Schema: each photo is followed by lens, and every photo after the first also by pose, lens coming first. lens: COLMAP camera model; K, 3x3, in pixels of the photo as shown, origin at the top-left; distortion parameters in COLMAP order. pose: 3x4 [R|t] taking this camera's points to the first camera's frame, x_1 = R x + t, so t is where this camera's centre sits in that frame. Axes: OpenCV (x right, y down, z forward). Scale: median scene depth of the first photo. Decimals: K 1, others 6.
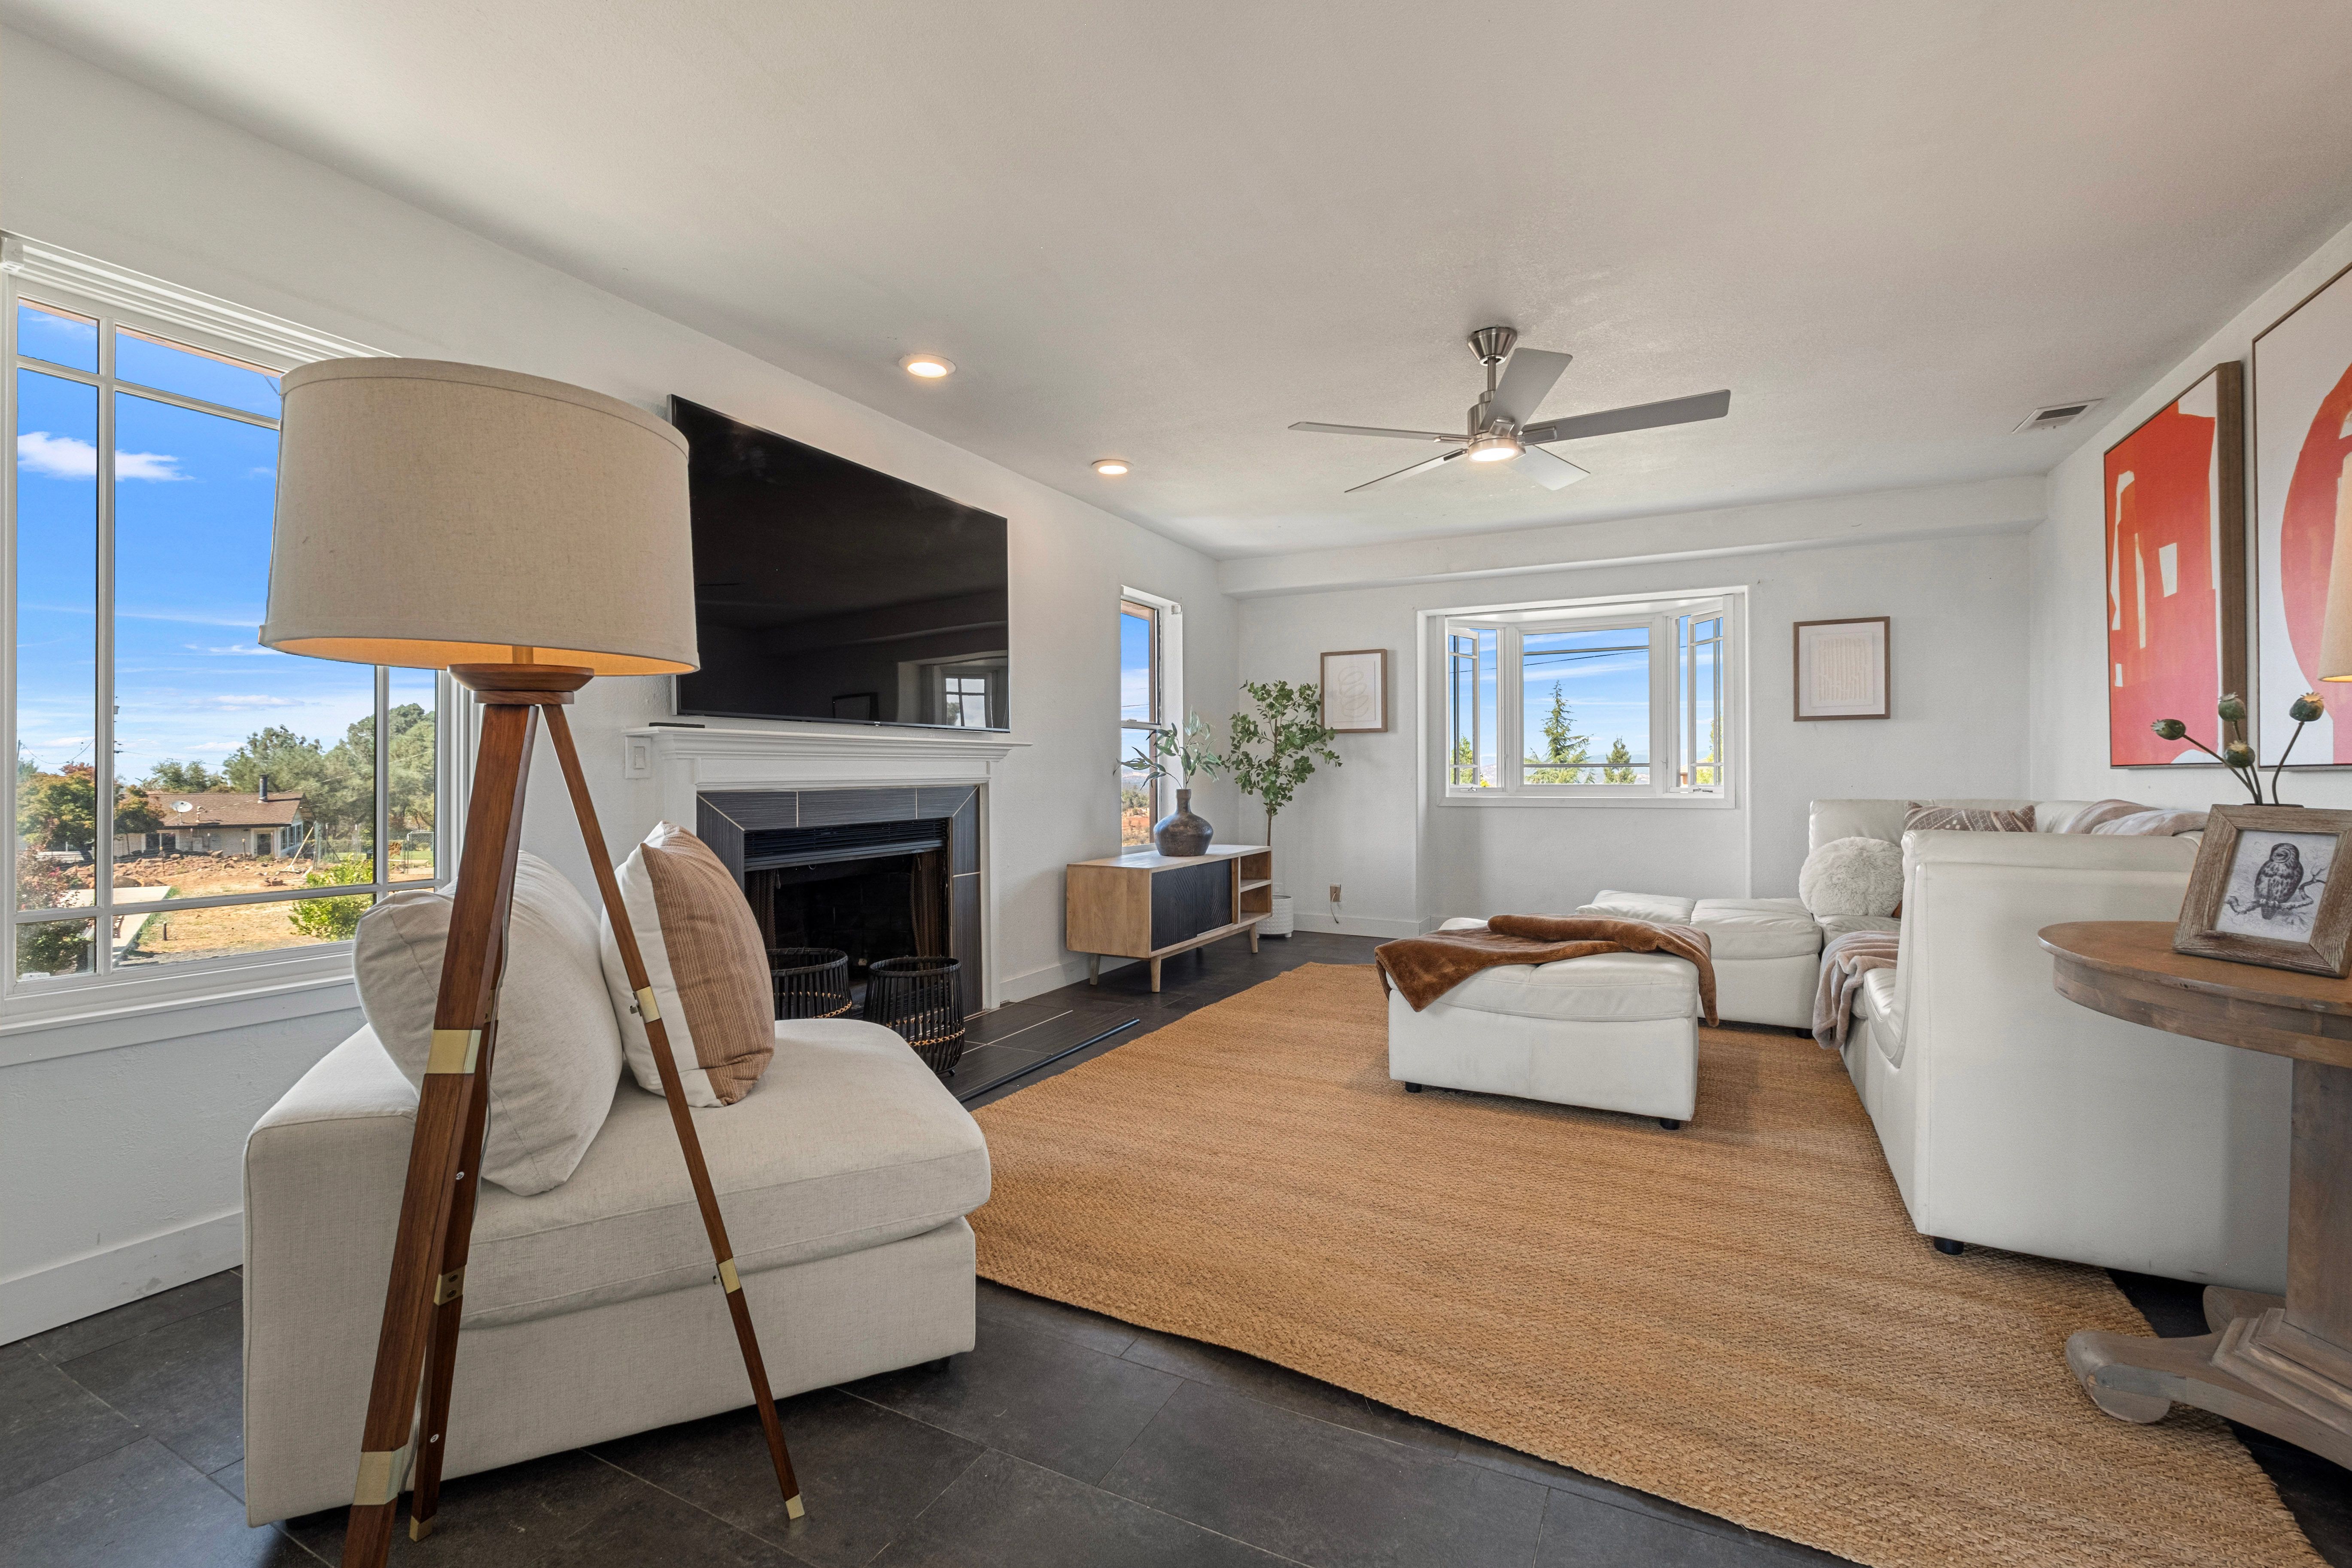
lens RADIAL K [[1023.0, 0, 1166.7], [0, 1023.0, 779.5], [0, 0, 1]] dist [-0.002953, 0.000618]
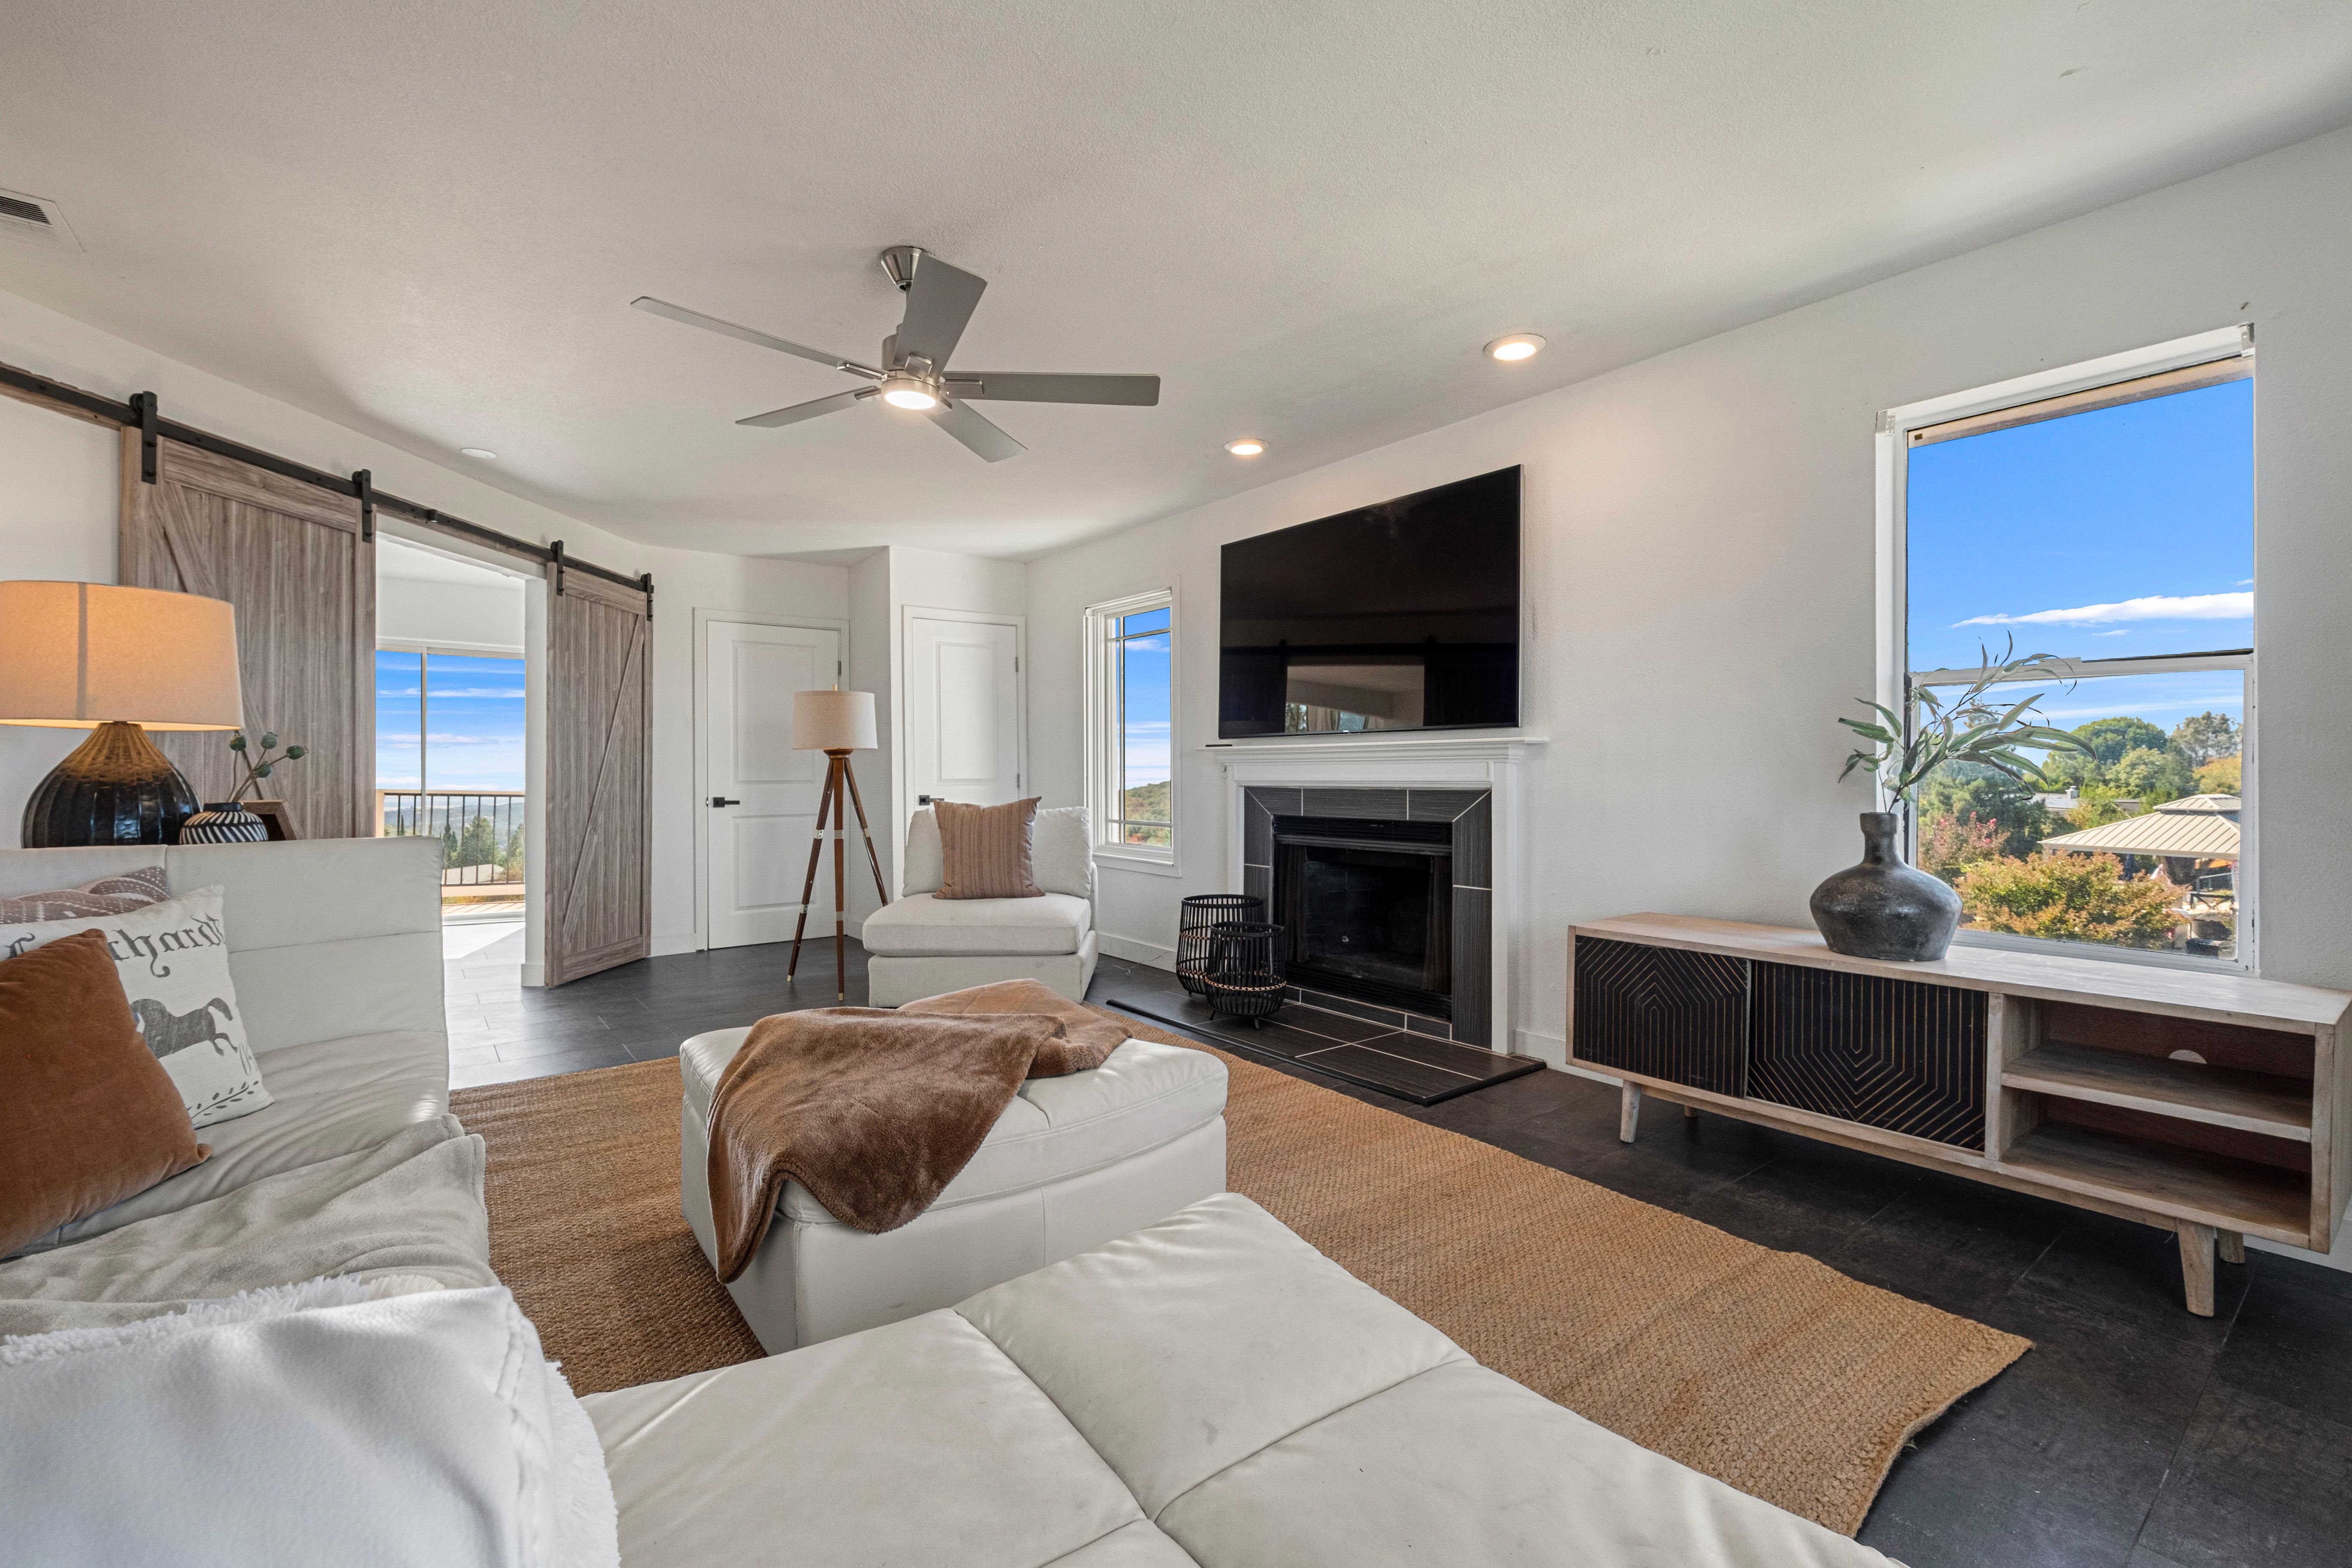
lens RADIAL K [[1023.0, 0, 1166.7], [0, 1023.0, 779.5], [0, 0, 1]] dist [-0.002953, 0.000618]
pose [[-0.430390, 0.009195, -0.902596, 0.771421], [-0.006562, 0.999890, 0.013315, -0.013969], [0.902619, 0.011653, -0.430283, 1.204695]]
